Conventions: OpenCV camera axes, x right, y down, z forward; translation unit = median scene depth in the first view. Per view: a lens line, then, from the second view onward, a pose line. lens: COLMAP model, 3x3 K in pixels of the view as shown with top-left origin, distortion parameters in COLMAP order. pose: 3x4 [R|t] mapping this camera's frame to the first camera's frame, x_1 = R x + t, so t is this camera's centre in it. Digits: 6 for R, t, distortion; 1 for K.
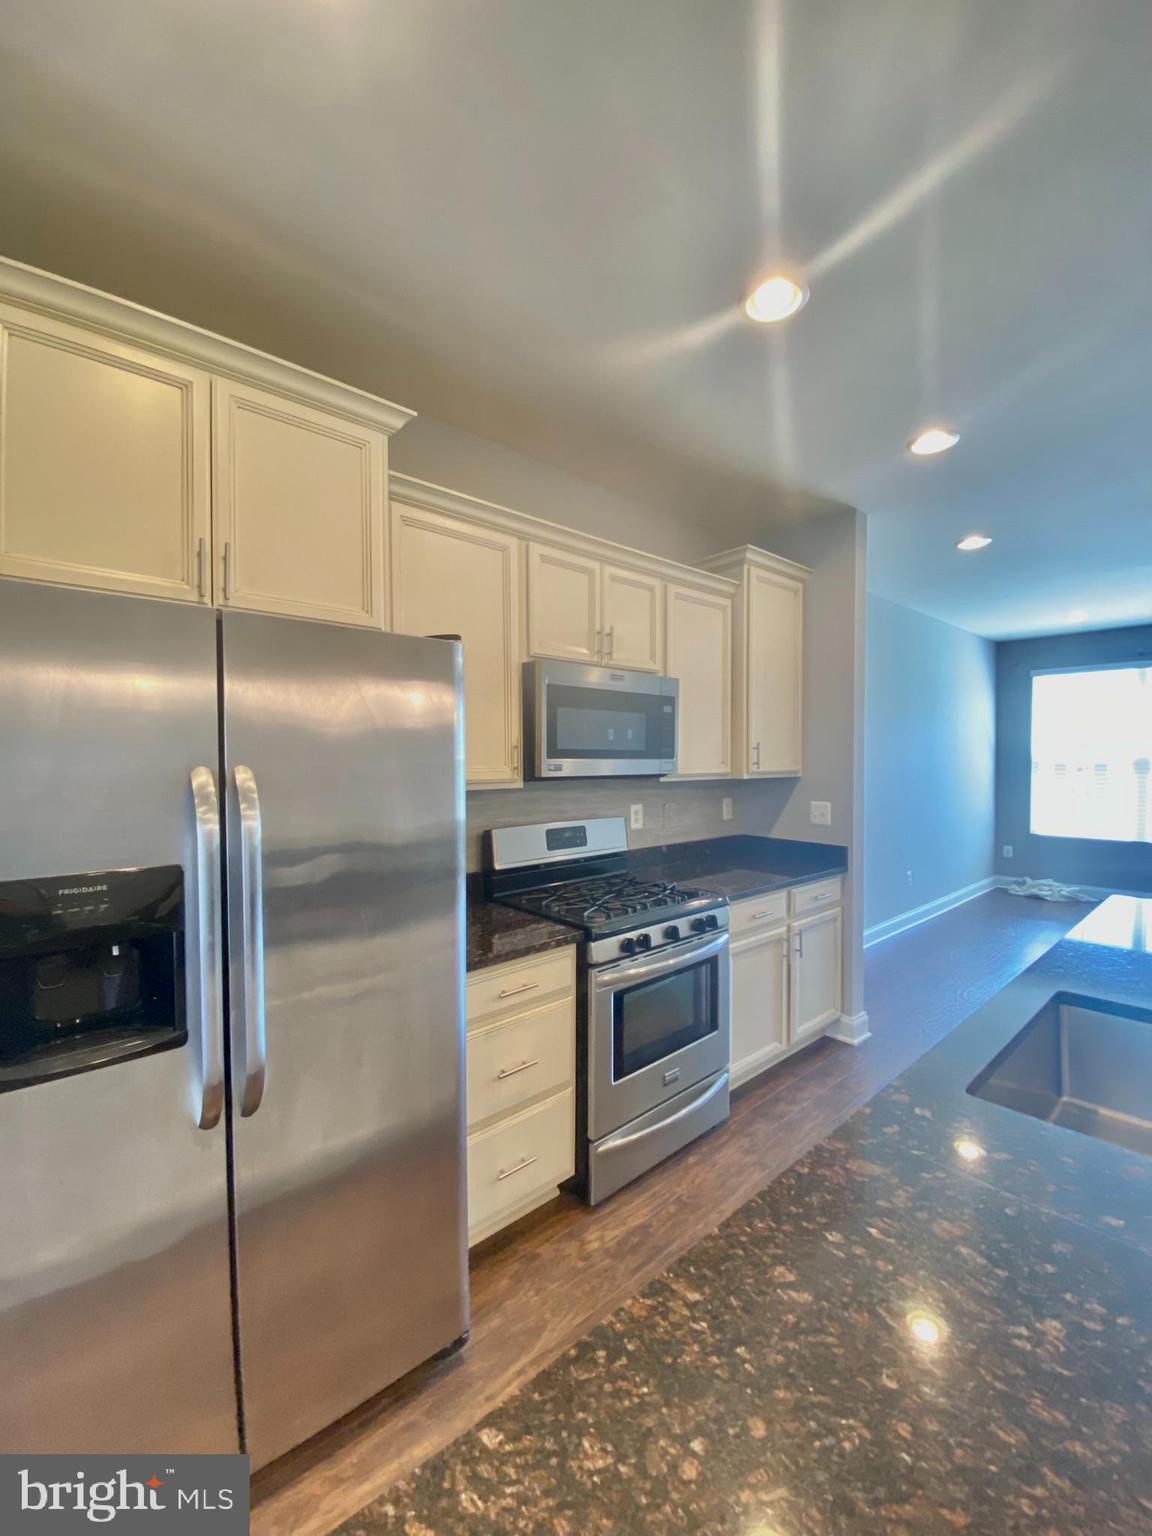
lens RADIAL K [[626.2, 0, 576.0], [0, 626.2, 768.0], [0, 0, 1]] dist [0.026580, -0.000034]
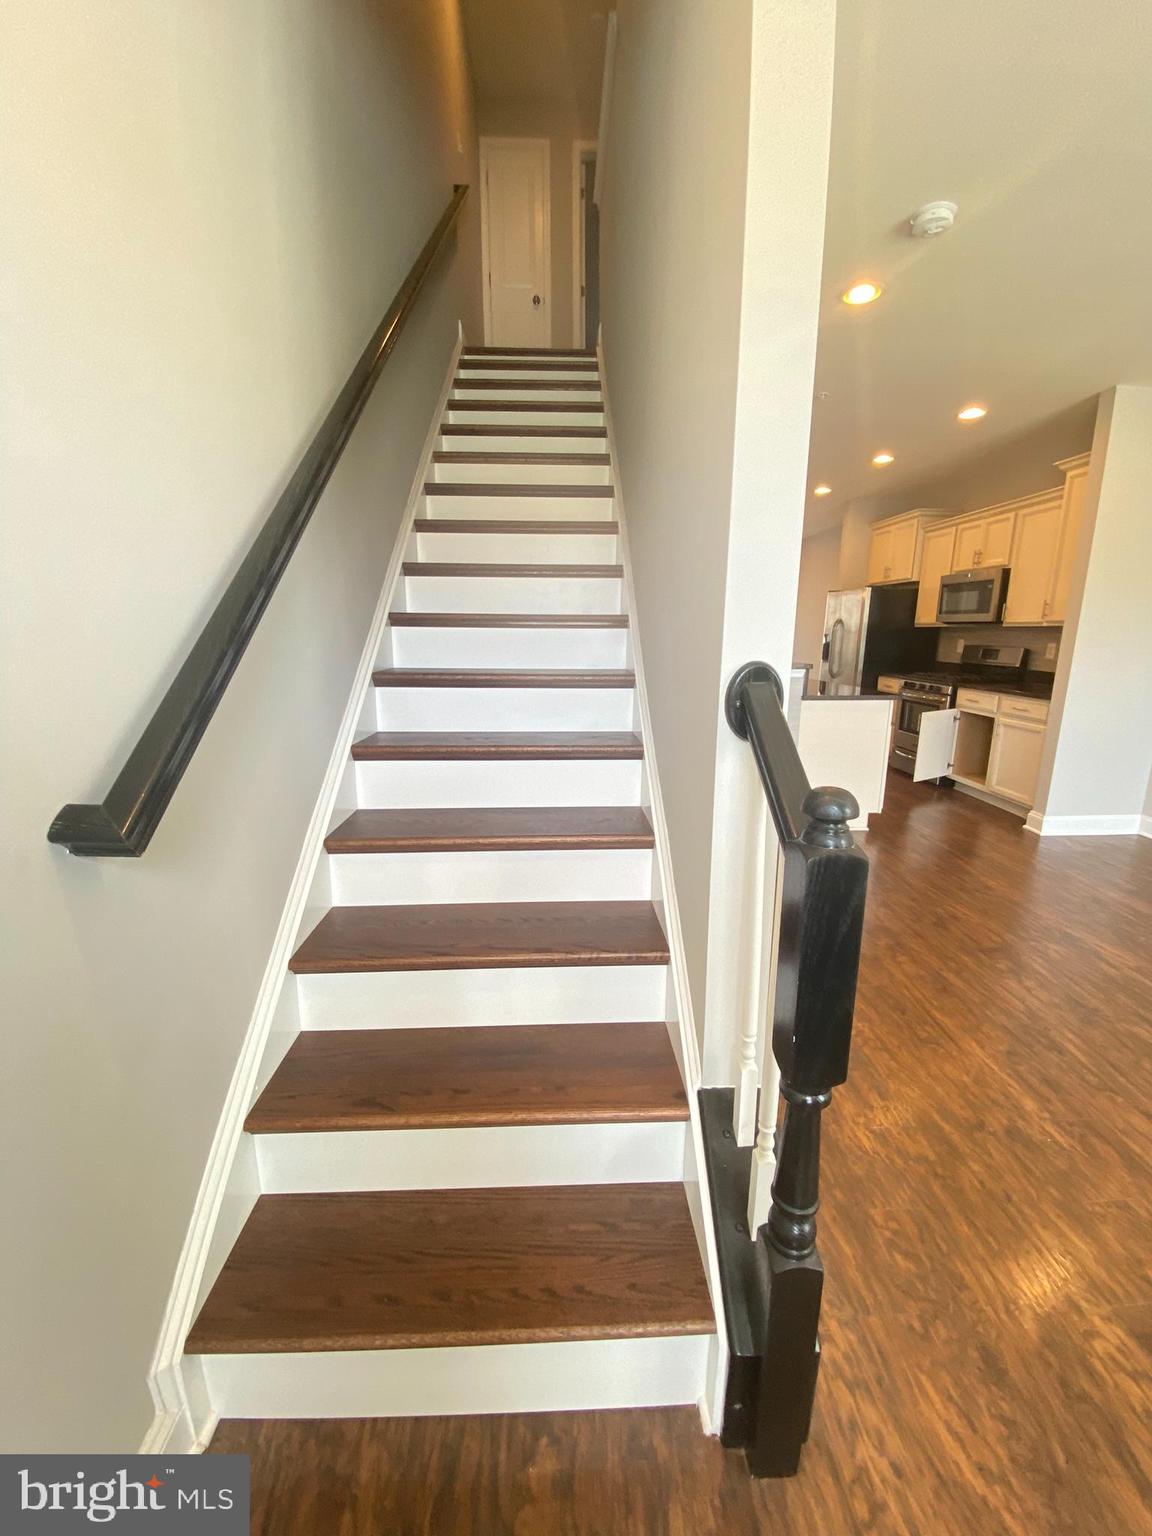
lens RADIAL K [[626.2, 0, 576.0], [0, 626.2, 768.0], [0, 0, 1]] dist [0.026580, -0.000034]
pose [[-0.658631, 0.161922, -0.734838, 2.682741], [-0.018247, 0.972849, 0.230722, 0.023524], [0.752245, 0.165369, -0.637794, 1.480424]]
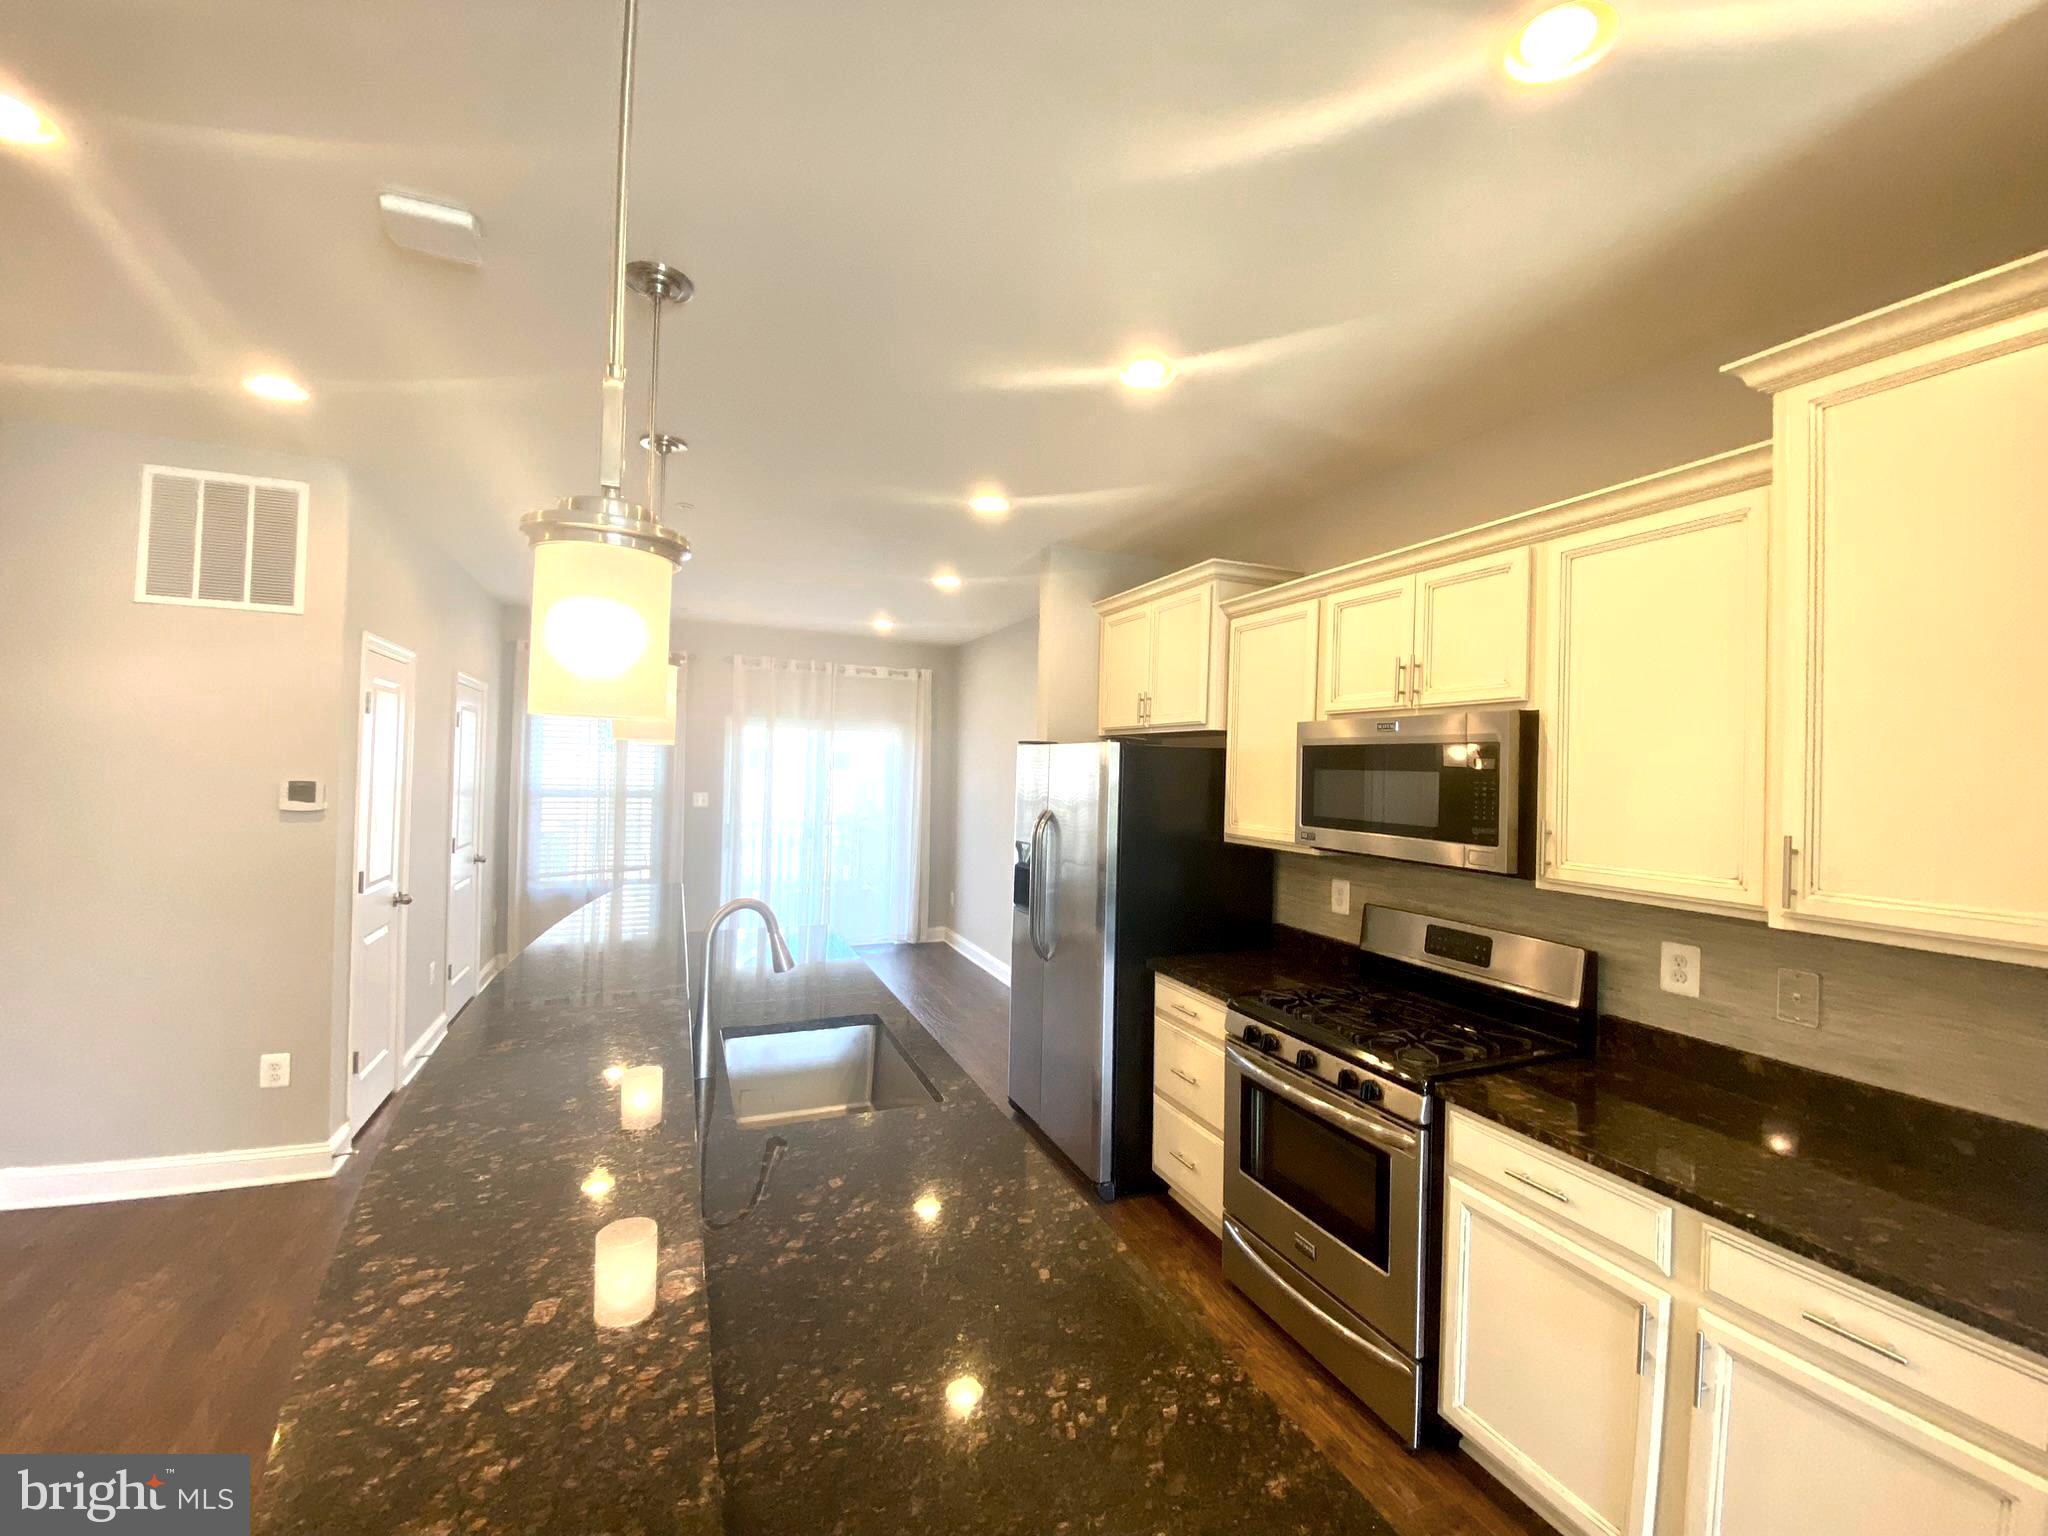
lens RADIAL K [[811.3, 0, 1024.0], [0, 811.3, 768.0], [0, 0, 1]] dist [-0.044330, -0.000070]
pose [[-0.338565, -0.014150, -0.940837, 1.096021], [-0.047287, 0.998879, 0.001994, -0.074979], [0.939754, 0.045164, -0.338854, 0.901456]]
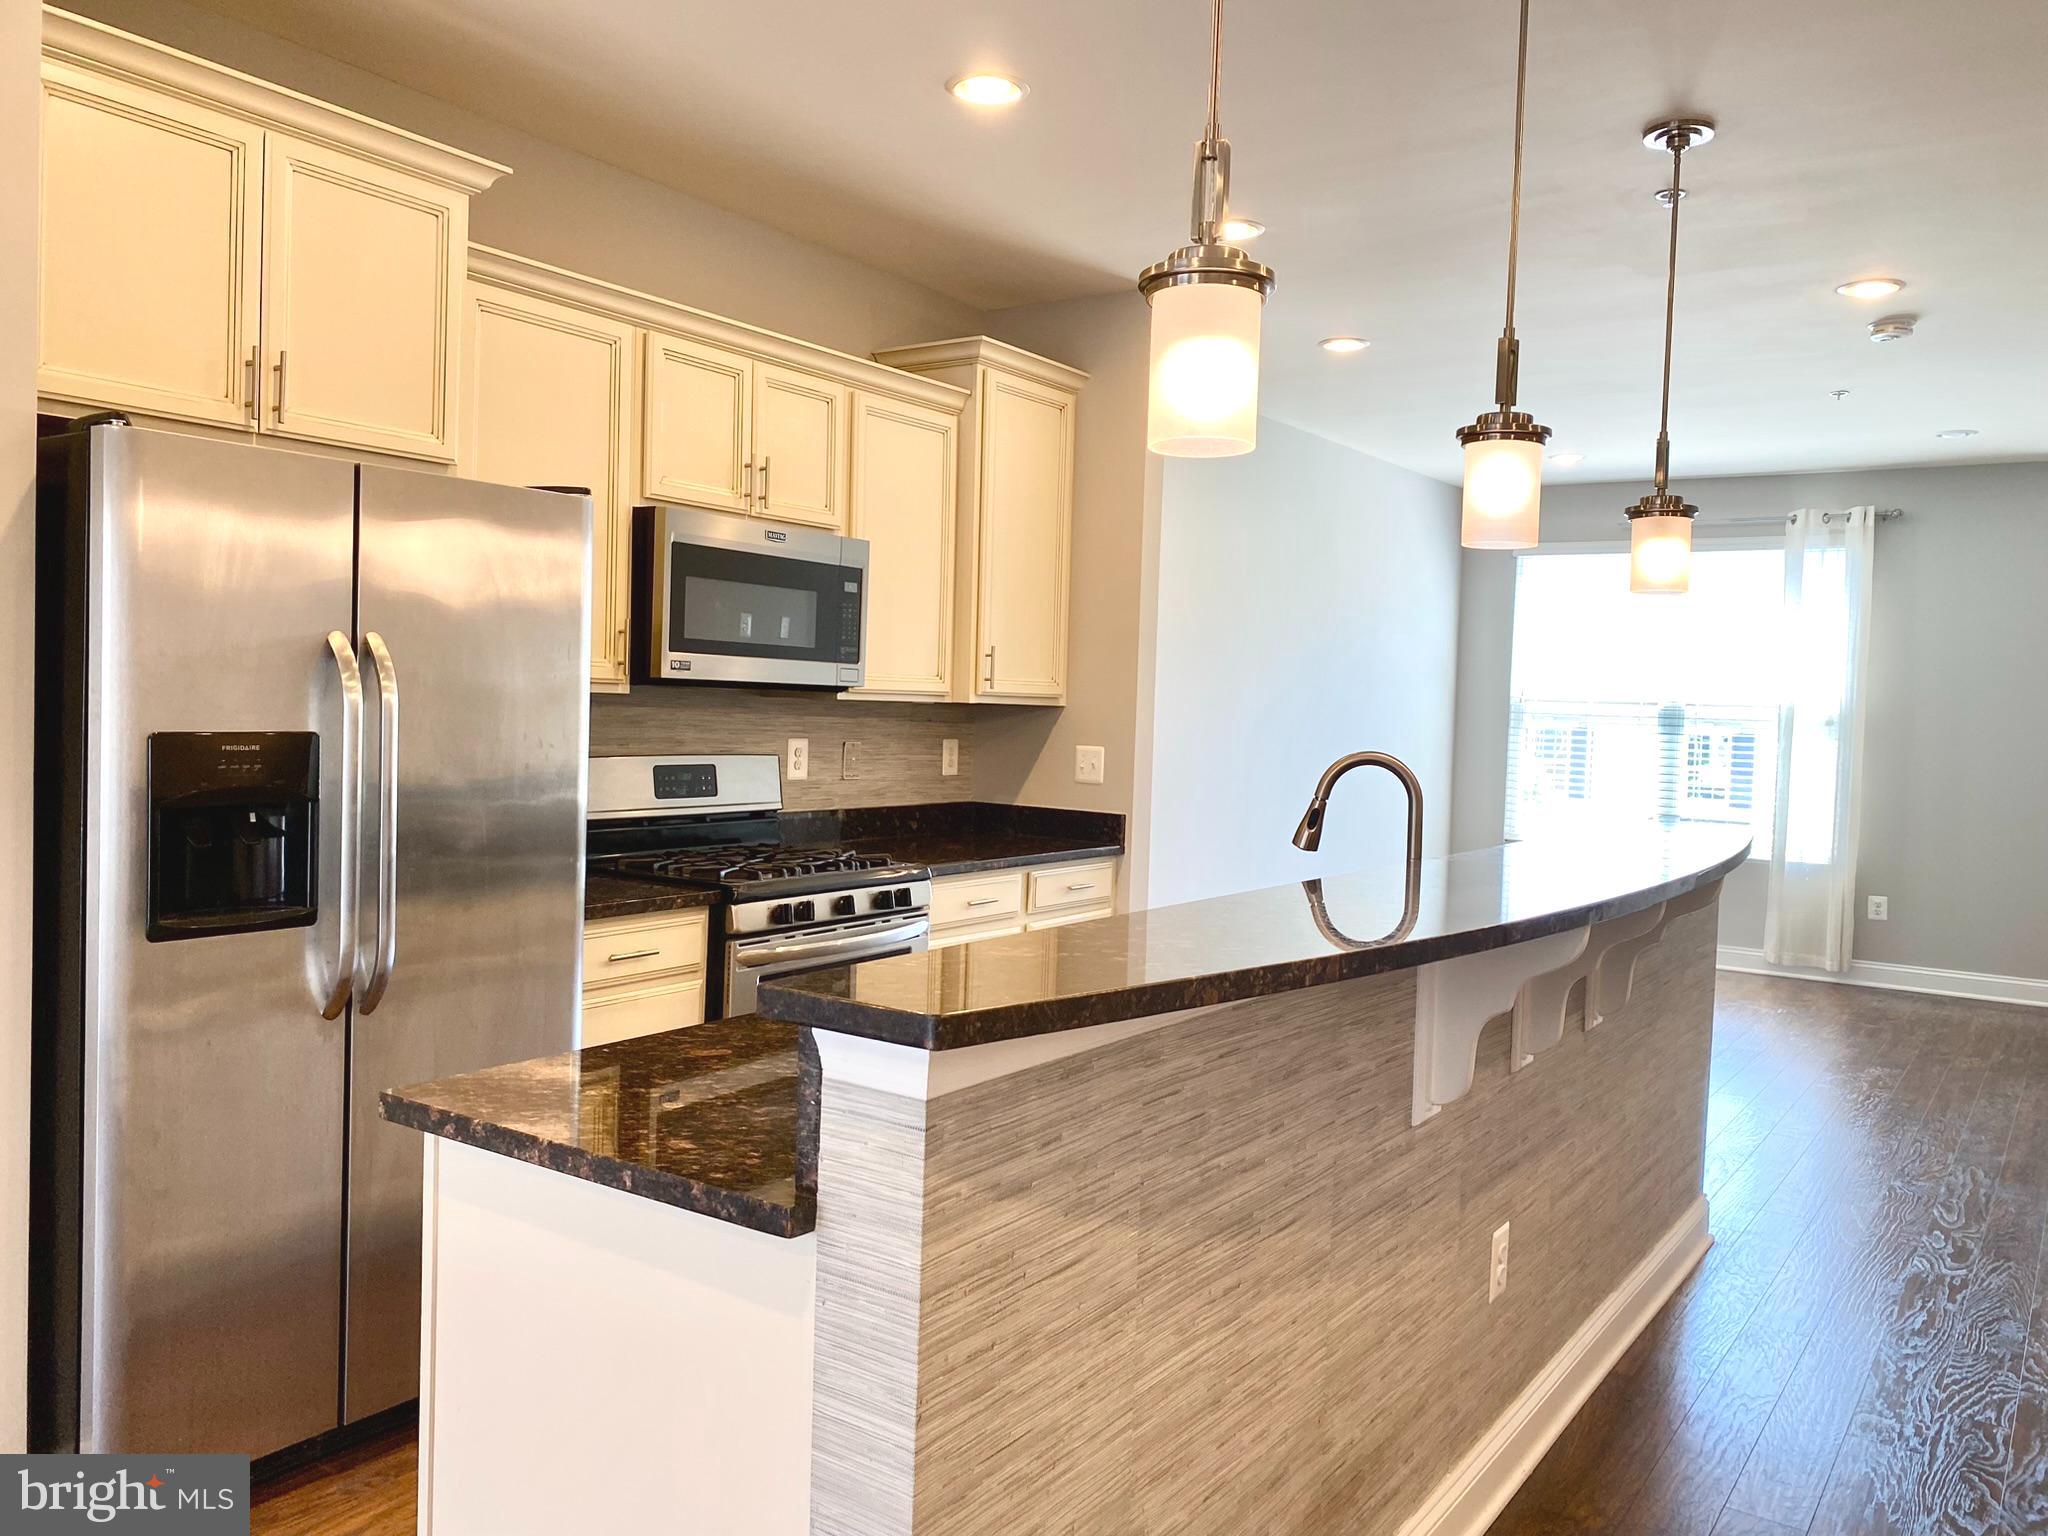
lens RADIAL K [[1603.4, 0, 1024.0], [0, 1603.4, 768.0], [0, 0, 1]] dist [0.105309, -0.003274]
pose [[0.970877, 0.025710, 0.238194, -0.077733], [-0.033297, 0.999057, 0.027882, 0.044475], [-0.237252, -0.035001, 0.970817, -0.723978]]
